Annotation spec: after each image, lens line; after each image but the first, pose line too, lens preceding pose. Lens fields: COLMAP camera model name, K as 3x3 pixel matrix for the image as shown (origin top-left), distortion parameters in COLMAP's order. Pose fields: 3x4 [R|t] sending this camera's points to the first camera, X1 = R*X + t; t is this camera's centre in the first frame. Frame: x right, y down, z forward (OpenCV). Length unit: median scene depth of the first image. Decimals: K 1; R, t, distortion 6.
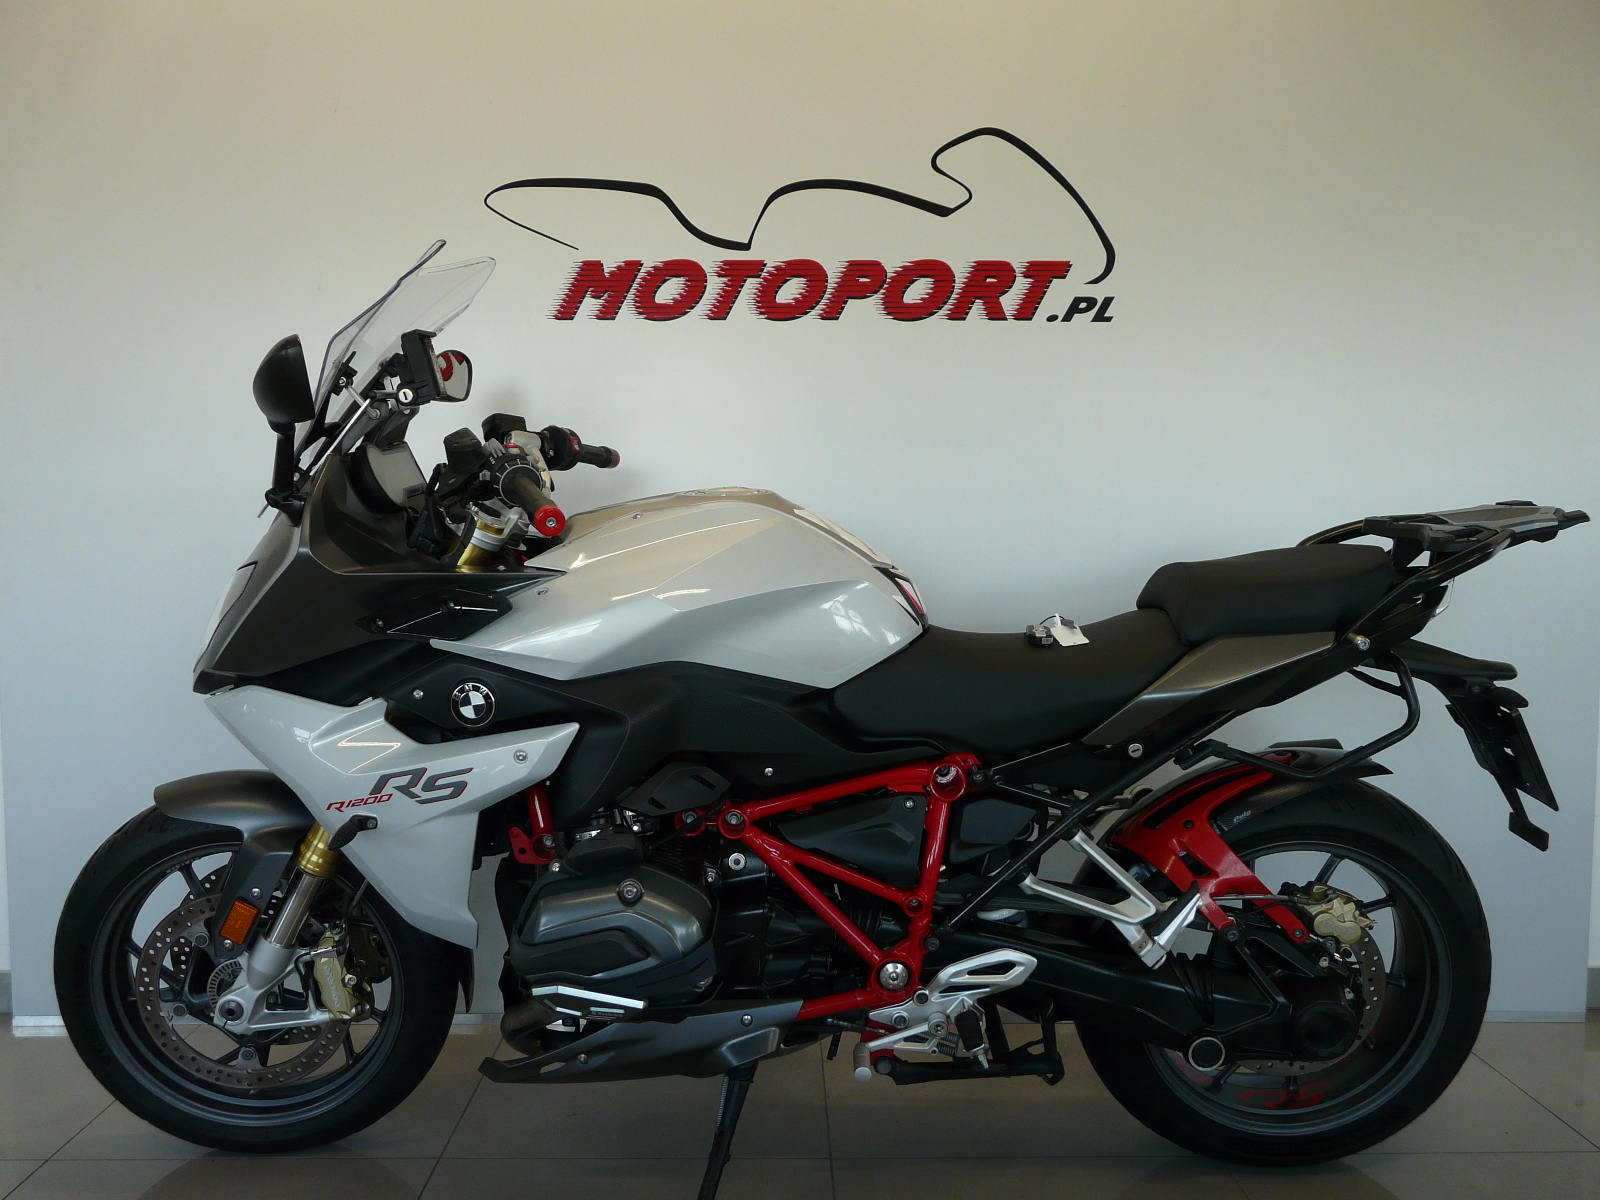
lens RADIAL K [[1332.6, 0, 797.1], [0, 1332.6, 604.0], [0, 0, 1]] dist [-0.080891, 0.110634]
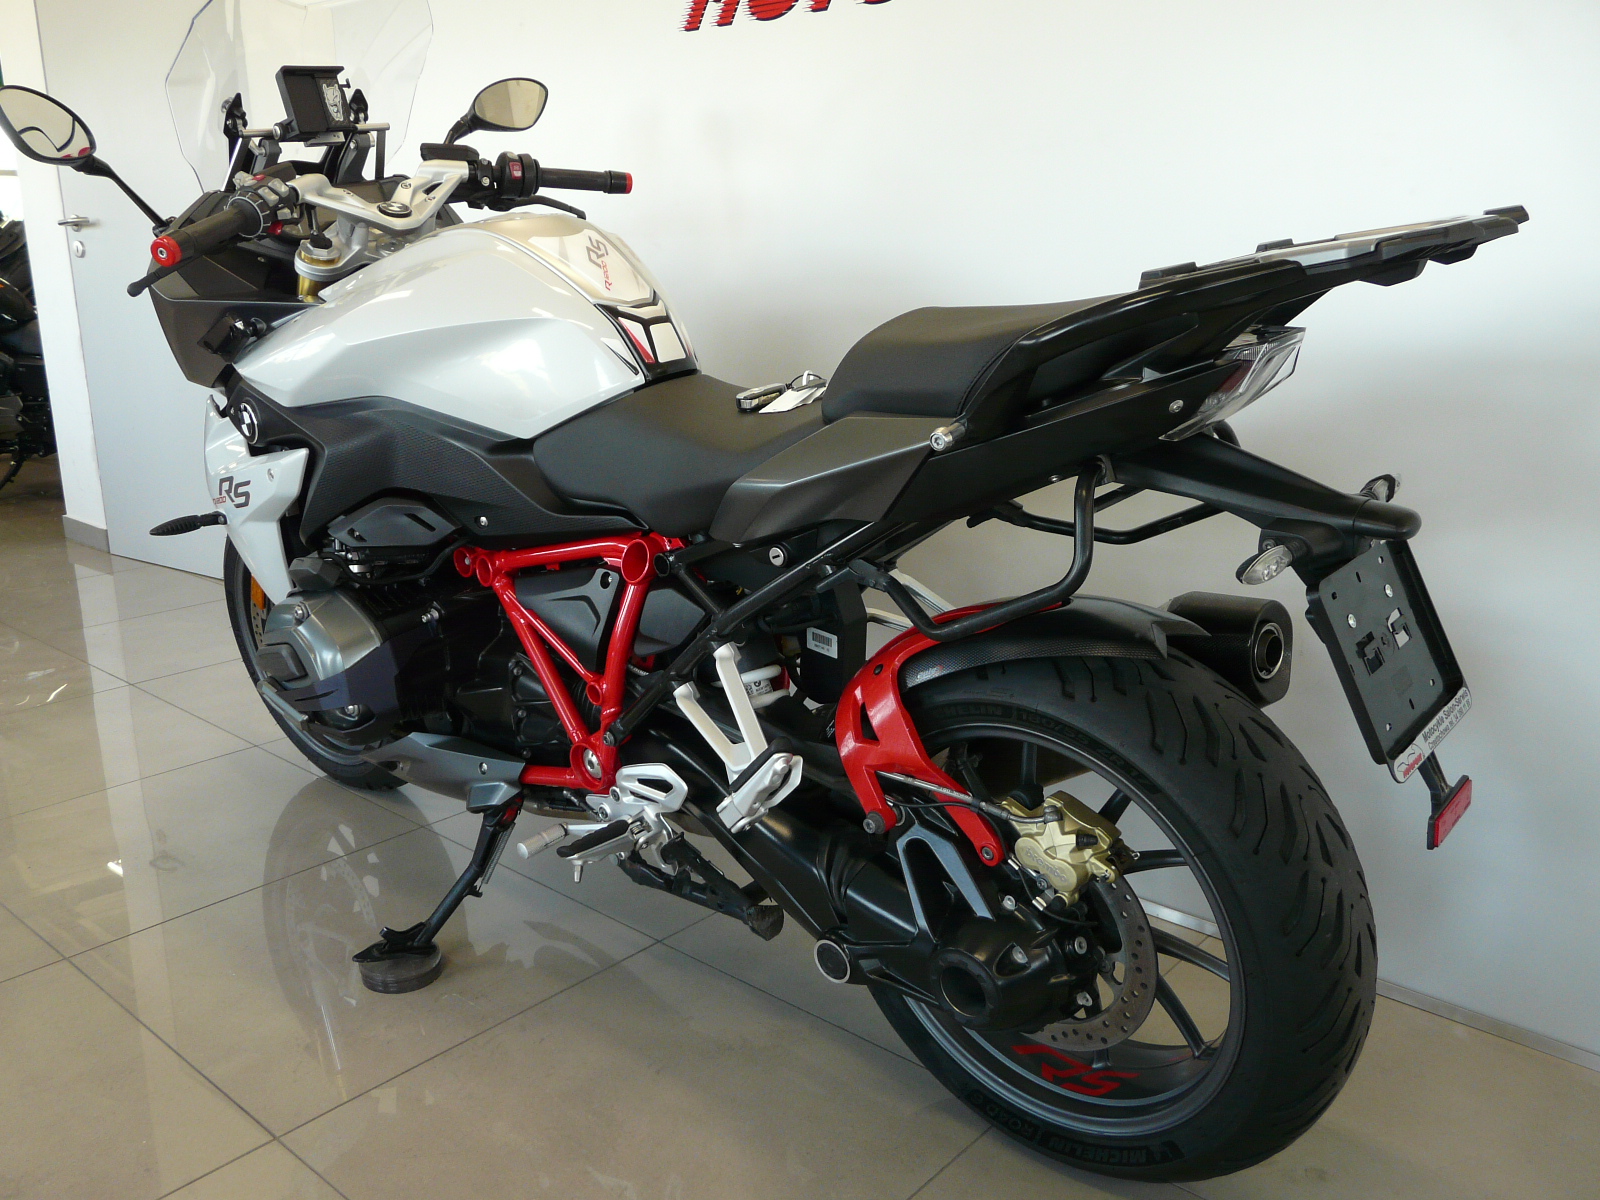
lens RADIAL K [[1332.6, 0, 796.1], [0, 1332.6, 598.0], [0, 0, 1]] dist [-0.080891, 0.110634]
pose [[0.744665, 0.166747, -0.646273, 0.734541], [-0.042618, 0.978193, 0.203280, -0.021136], [0.666076, -0.123833, 0.735532, 0.429133]]
